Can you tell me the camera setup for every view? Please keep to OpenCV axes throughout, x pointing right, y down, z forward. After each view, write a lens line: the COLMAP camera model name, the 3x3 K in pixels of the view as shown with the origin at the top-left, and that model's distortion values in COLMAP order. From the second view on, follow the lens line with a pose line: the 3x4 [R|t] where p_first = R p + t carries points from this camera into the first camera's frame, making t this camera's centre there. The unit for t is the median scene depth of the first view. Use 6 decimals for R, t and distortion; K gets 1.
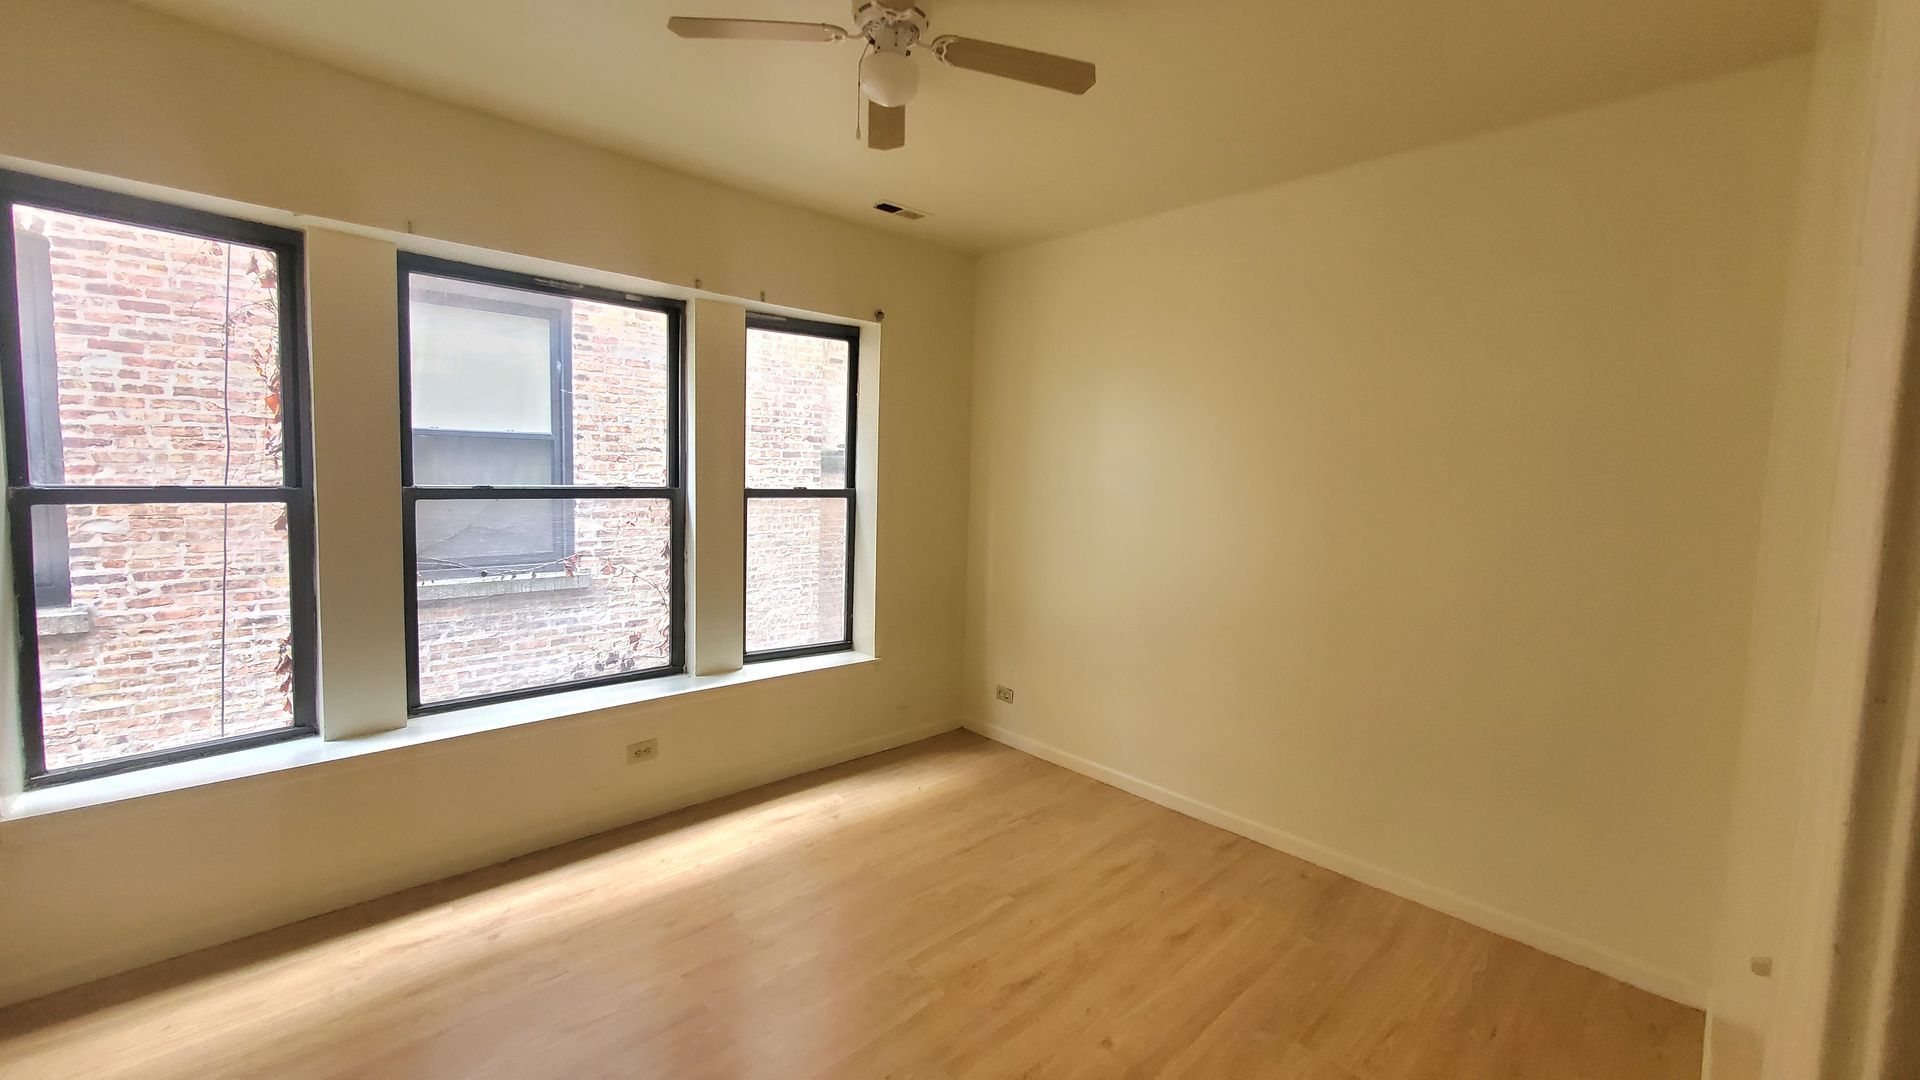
lens RADIAL K [[760.6, 0, 963.6], [0, 760.6, 526.5], [0, 0, 1]] dist [-0.000557, -0.000005]
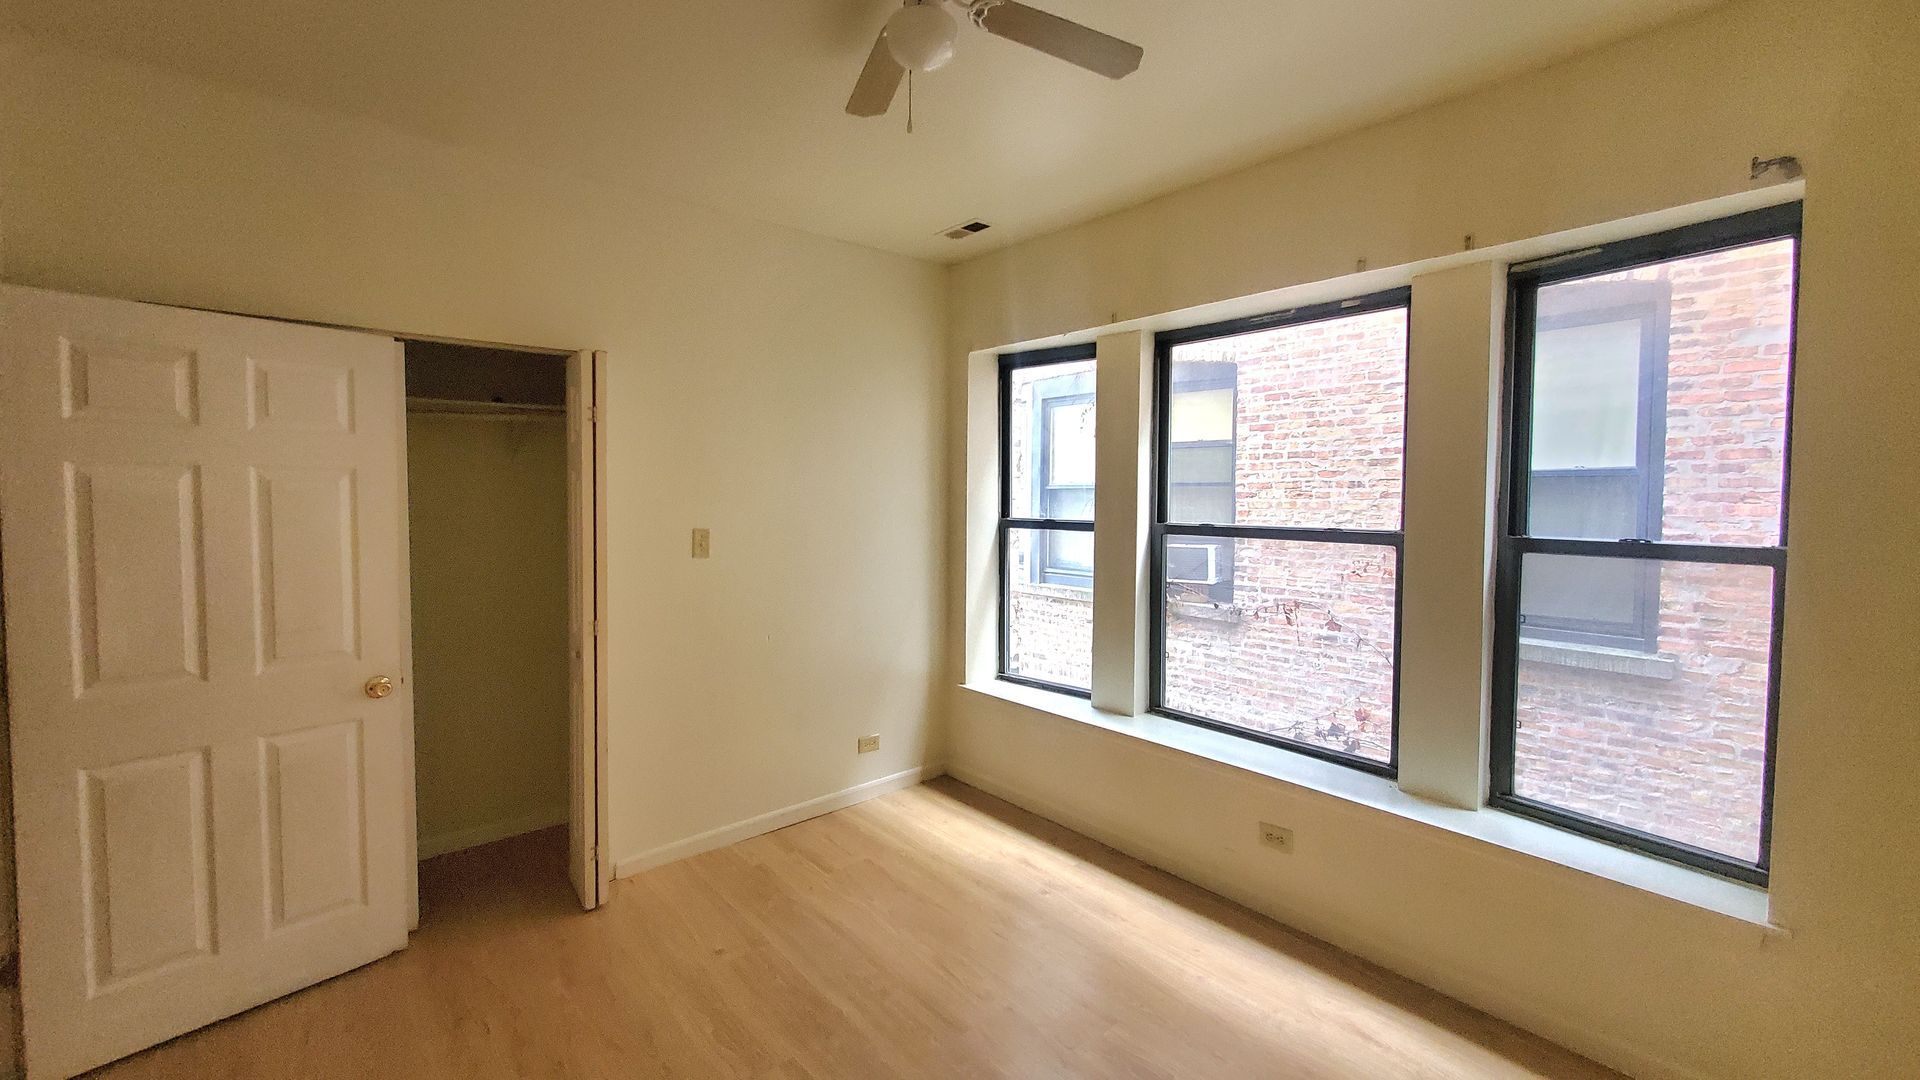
lens RADIAL K [[760.6, 0, 963.6], [0, 760.6, 526.5], [0, 0, 1]] dist [-0.000557, -0.000005]
pose [[-0.049838, 0.012577, -0.998678, 0.333194], [-0.082103, 0.996485, 0.016646, -0.027795], [0.995377, 0.082824, -0.048630, 0.500360]]
